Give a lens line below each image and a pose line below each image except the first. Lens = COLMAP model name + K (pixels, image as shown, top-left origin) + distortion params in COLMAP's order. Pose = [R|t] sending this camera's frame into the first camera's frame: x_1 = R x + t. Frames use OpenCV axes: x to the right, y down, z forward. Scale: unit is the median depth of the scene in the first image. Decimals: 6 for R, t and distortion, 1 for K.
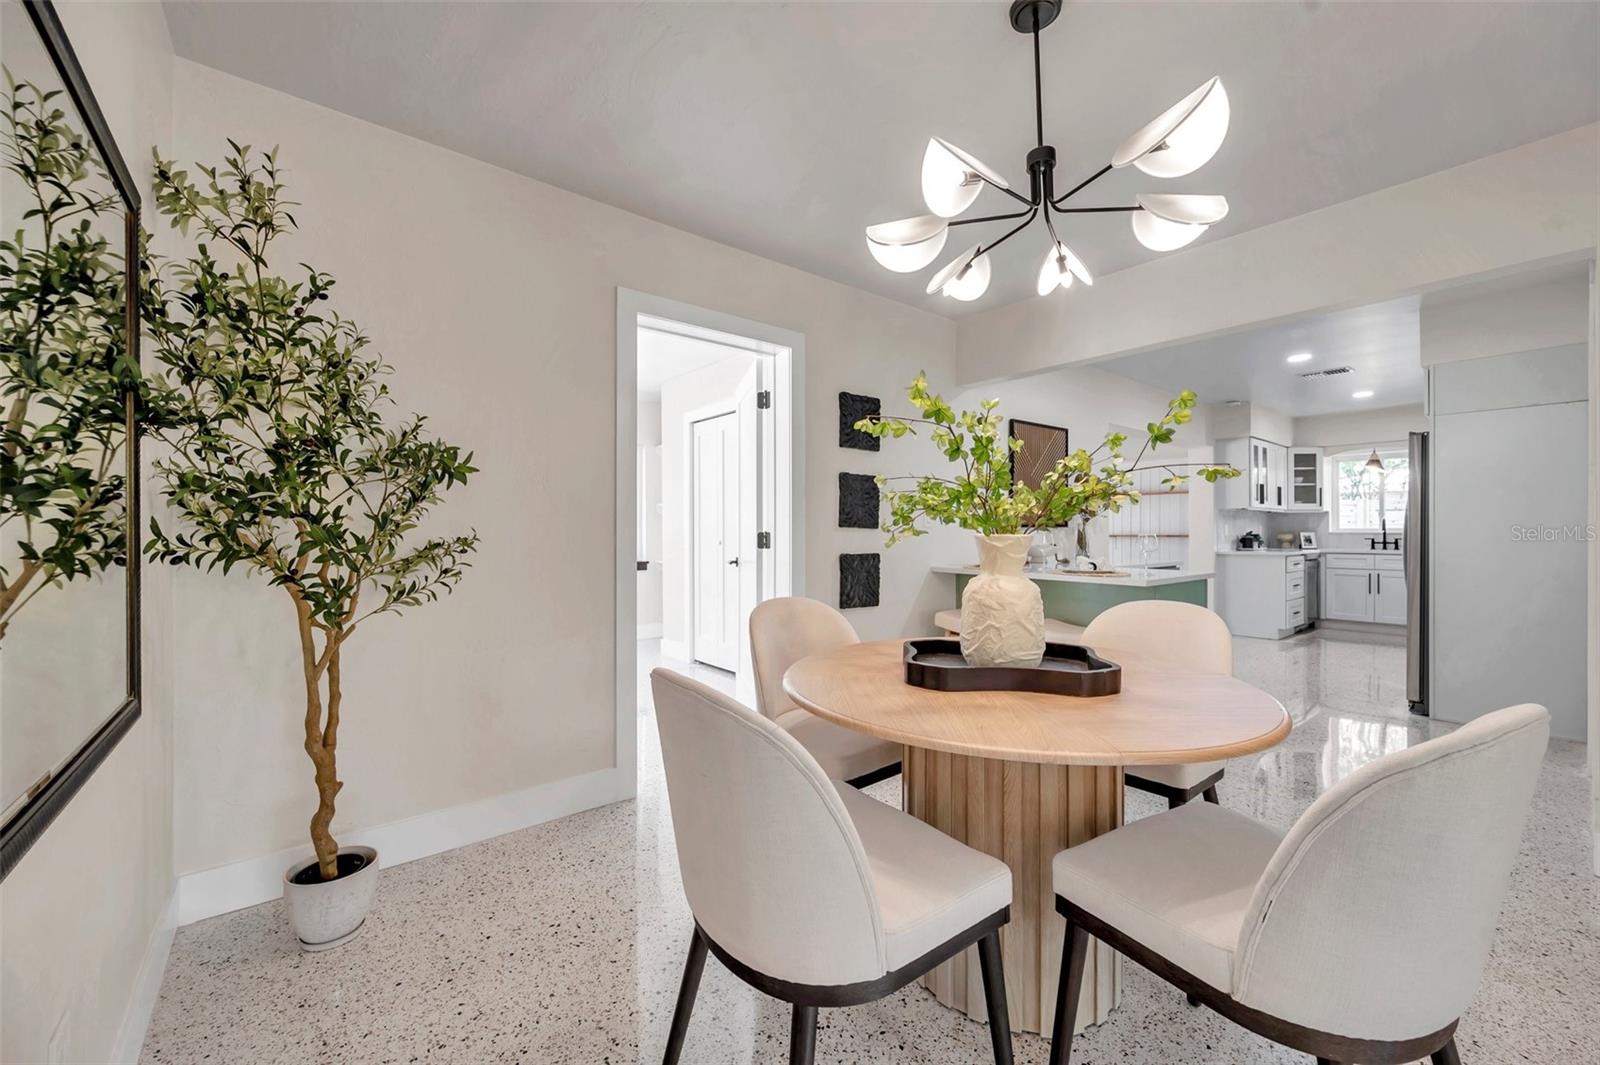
lens RADIAL K [[627.9, 0, 799.0], [0, 627.9, 531.3], [0, 0, 1]] dist [-0.001805, -0.000286]
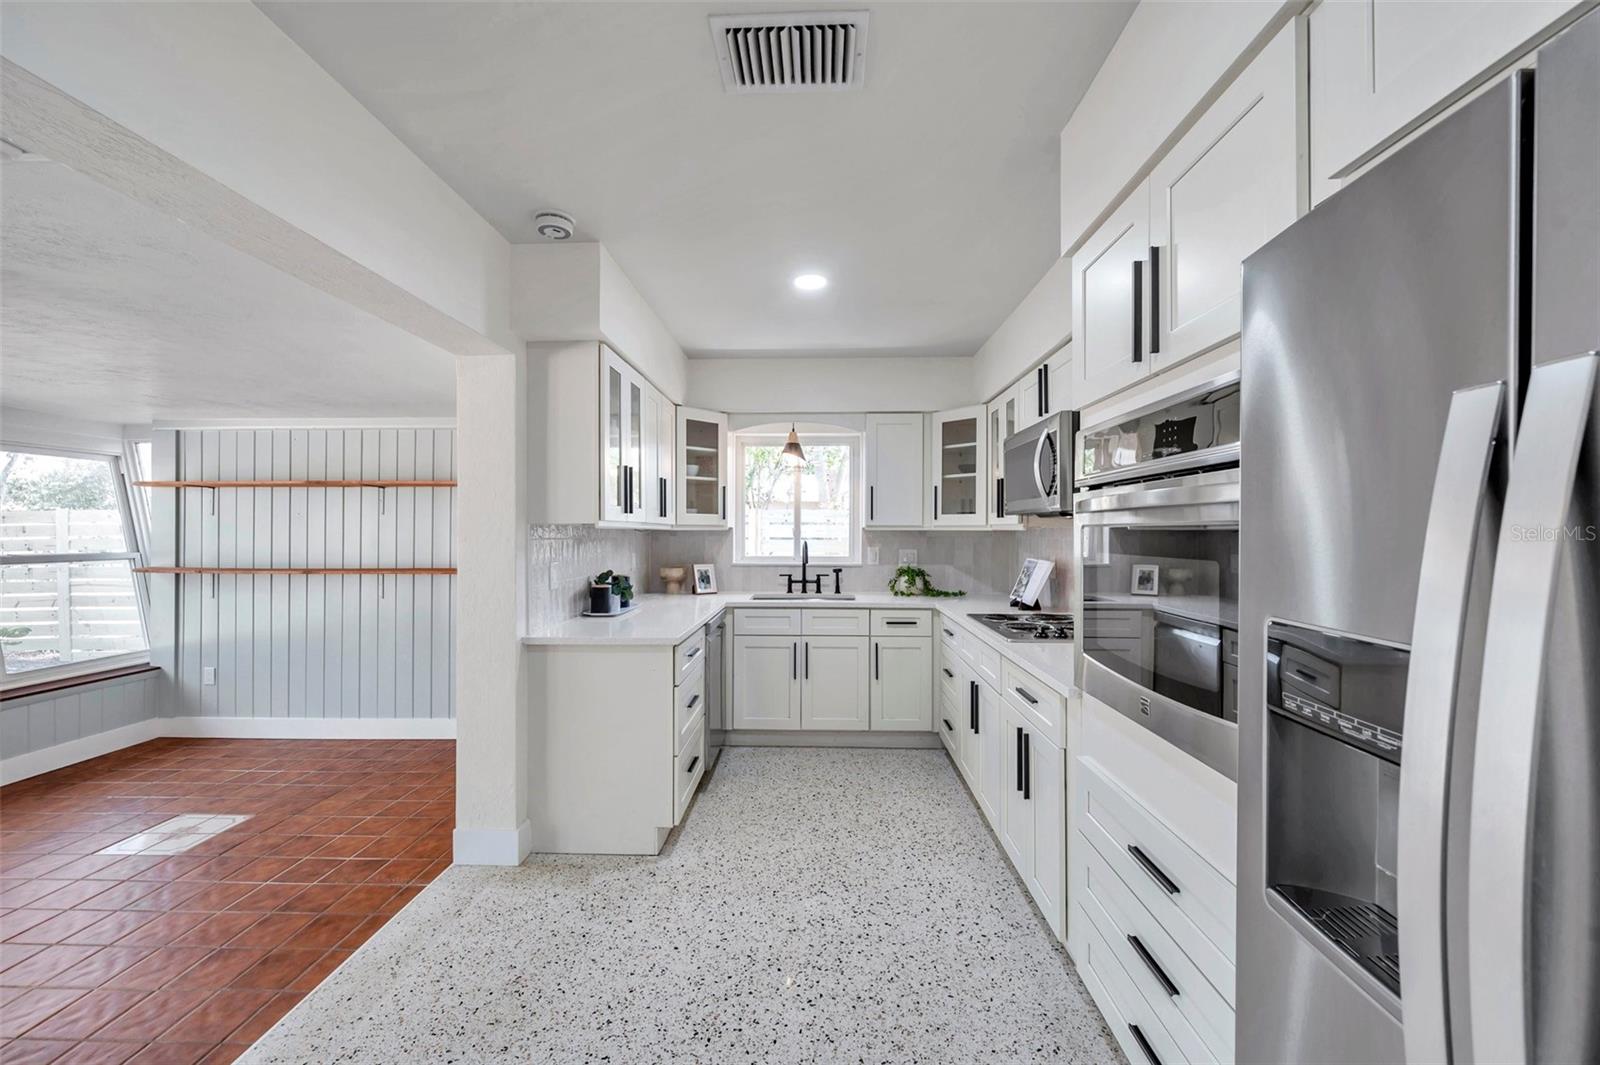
lens RADIAL K [[627.9, 0, 799.0], [0, 627.9, 531.3], [0, 0, 1]] dist [-0.001805, -0.000286]
pose [[0.652837, 0.002505, 0.757494, 0.468603], [-0.002415, 0.999996, -0.001226, -0.029815], [-0.757495, -0.001029, 0.652841, 0.605301]]
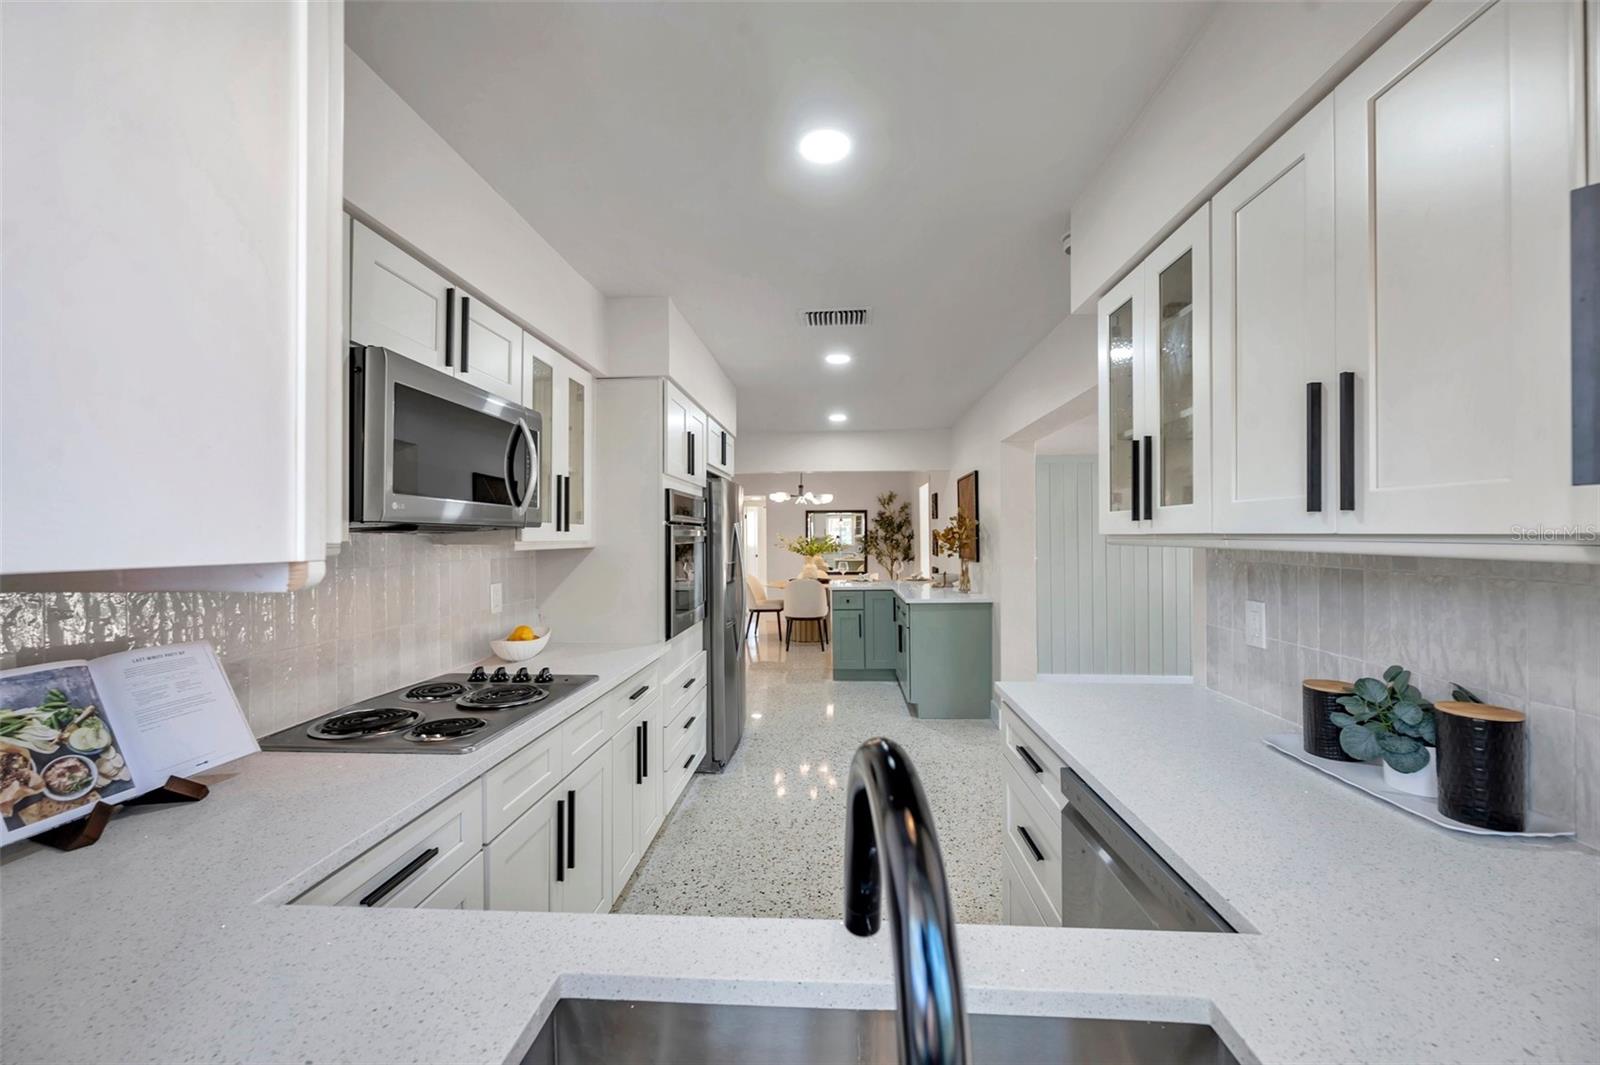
lens RADIAL K [[627.9, 0, 799.0], [0, 627.9, 531.3], [0, 0, 1]] dist [-0.001805, -0.000286]
pose [[-0.674535, 0.000690, -0.738243, 0.960552], [0.009412, 0.999926, -0.007665, -0.036444], [0.738183, -0.012118, -0.674491, 1.014606]]
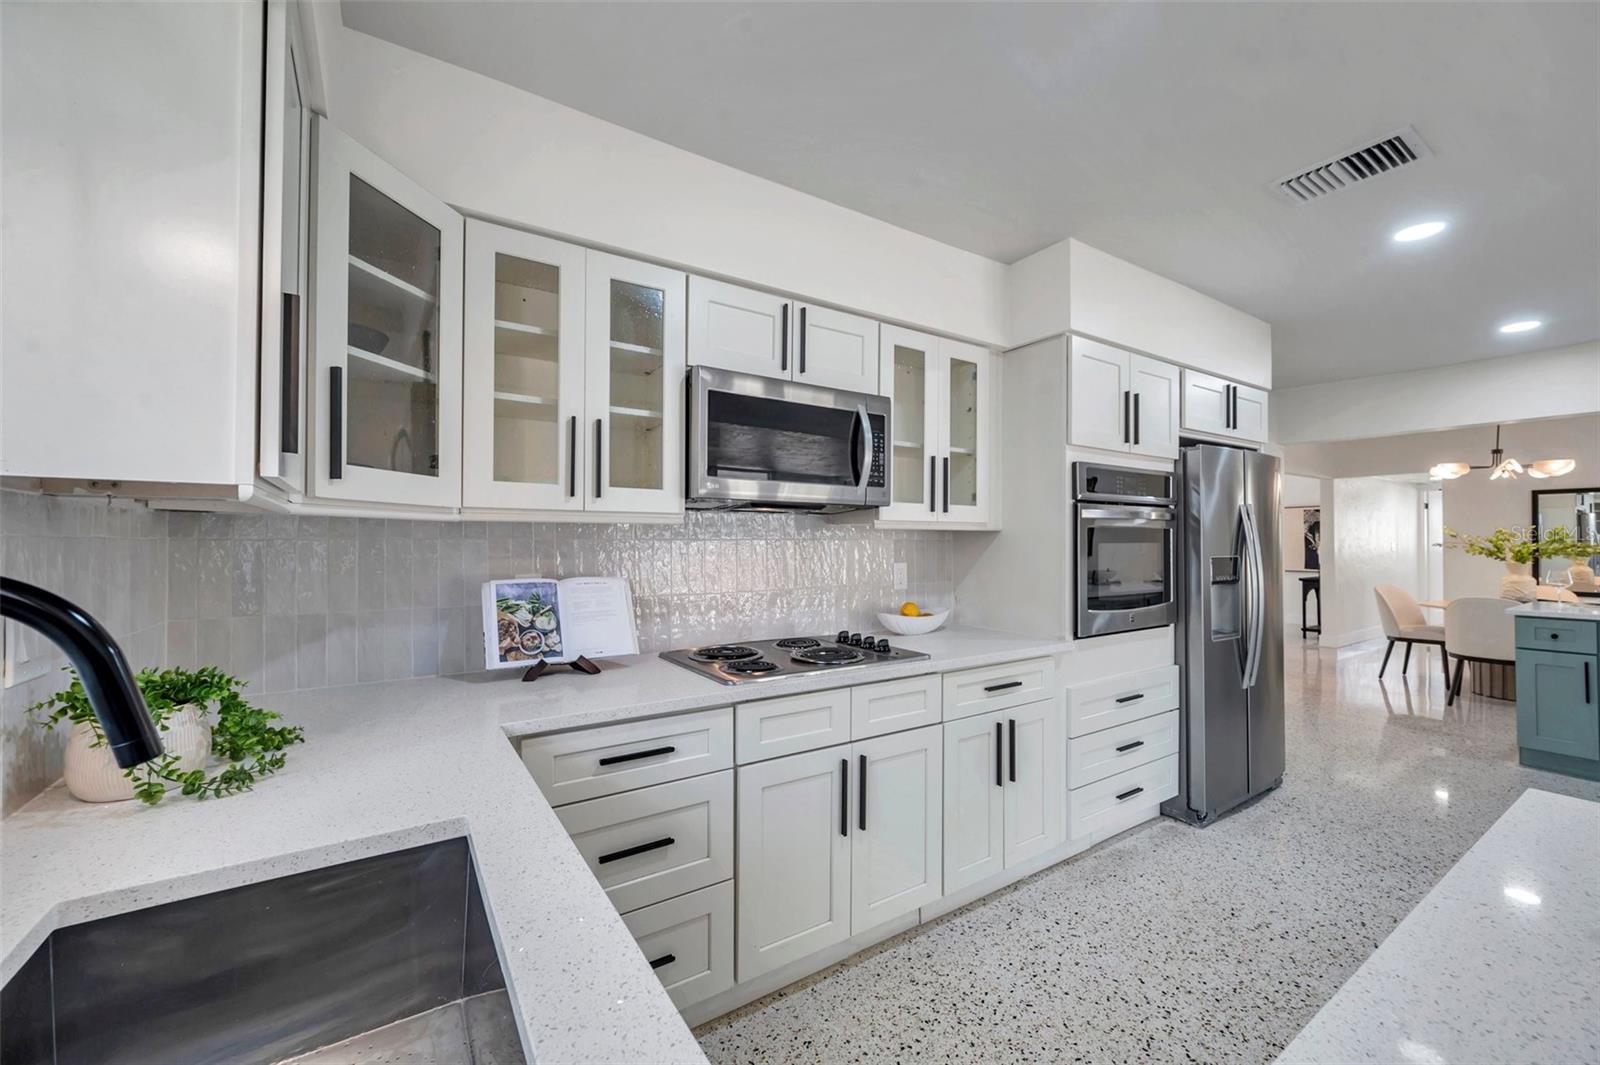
lens RADIAL K [[631.2, 0, 802.3], [0, 631.2, 536.8], [0, 0, 1]] dist [-0.001342, -0.000196]
pose [[-0.995595, 0.003099, 0.093705, 0.836691], [0.002240, 0.999955, -0.009267, -0.023600], [-0.093729, -0.009016, -0.995557, 1.040339]]
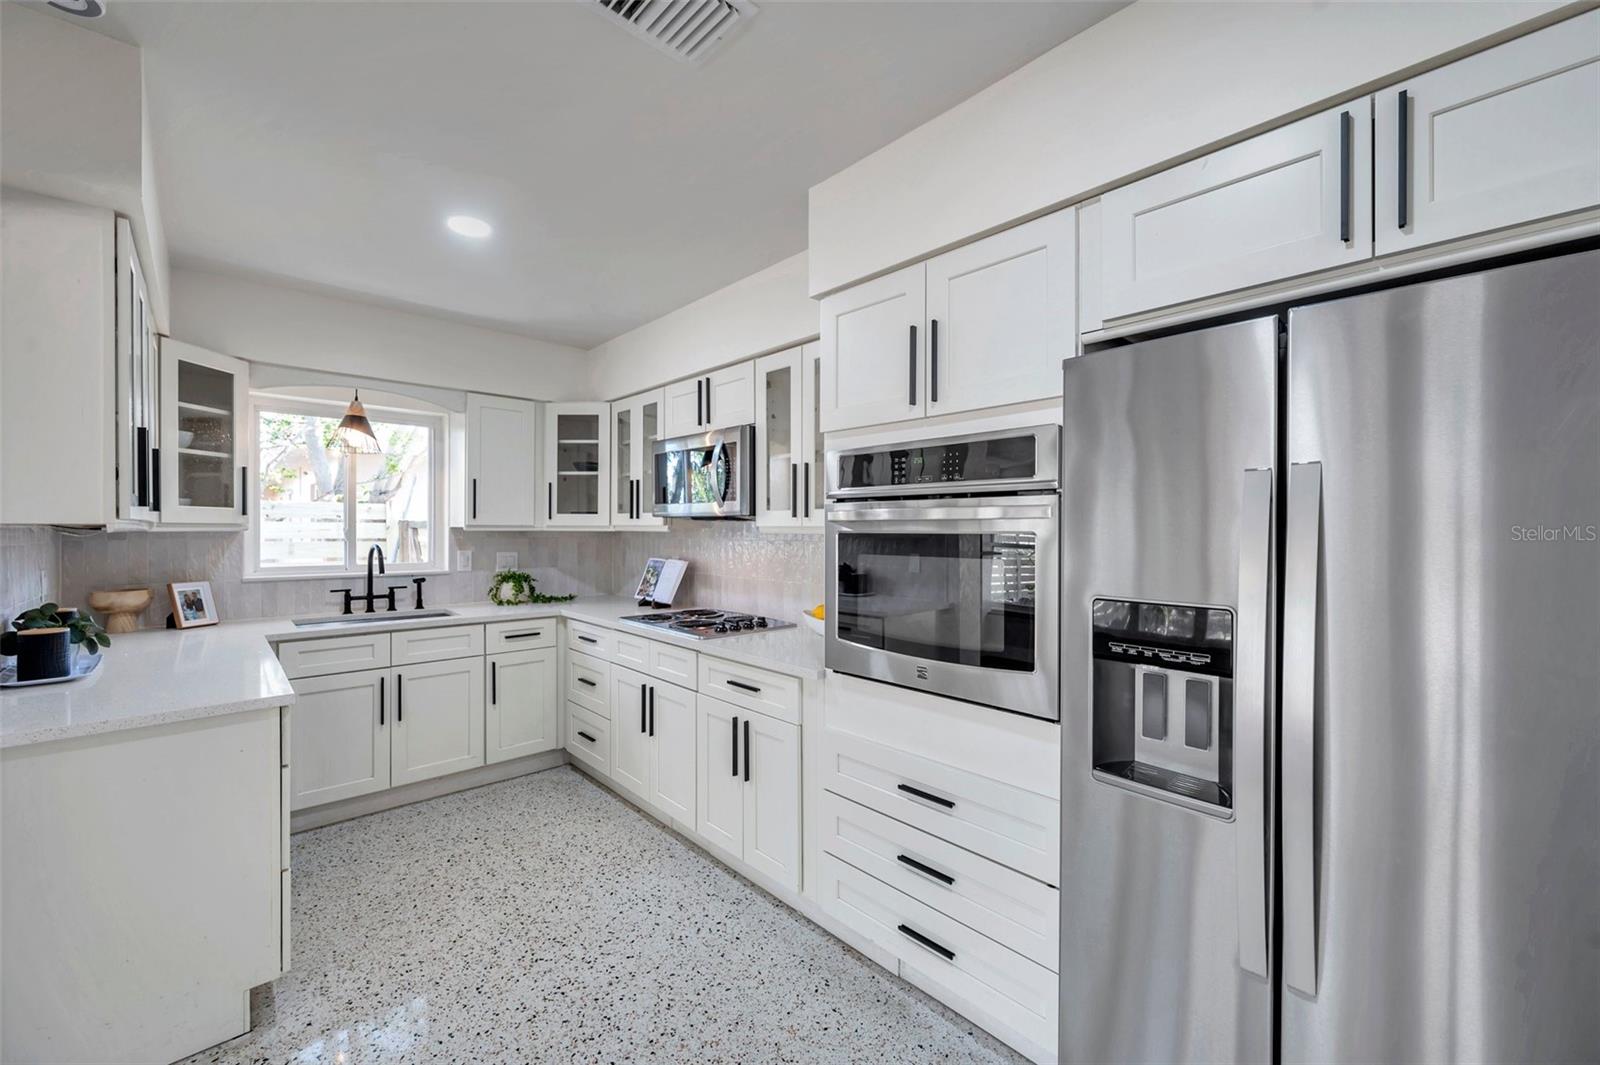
lens RADIAL K [[633.9, 0, 798.1], [0, 633.9, 530.8], [0, 0, 1]] dist [-0.001329, -0.000301]
pose [[-0.073093, -0.001518, 0.997324, 0.437252], [-0.003179, 0.999994, 0.001289, -0.033074], [-0.997320, -0.003076, -0.073097, 0.714649]]
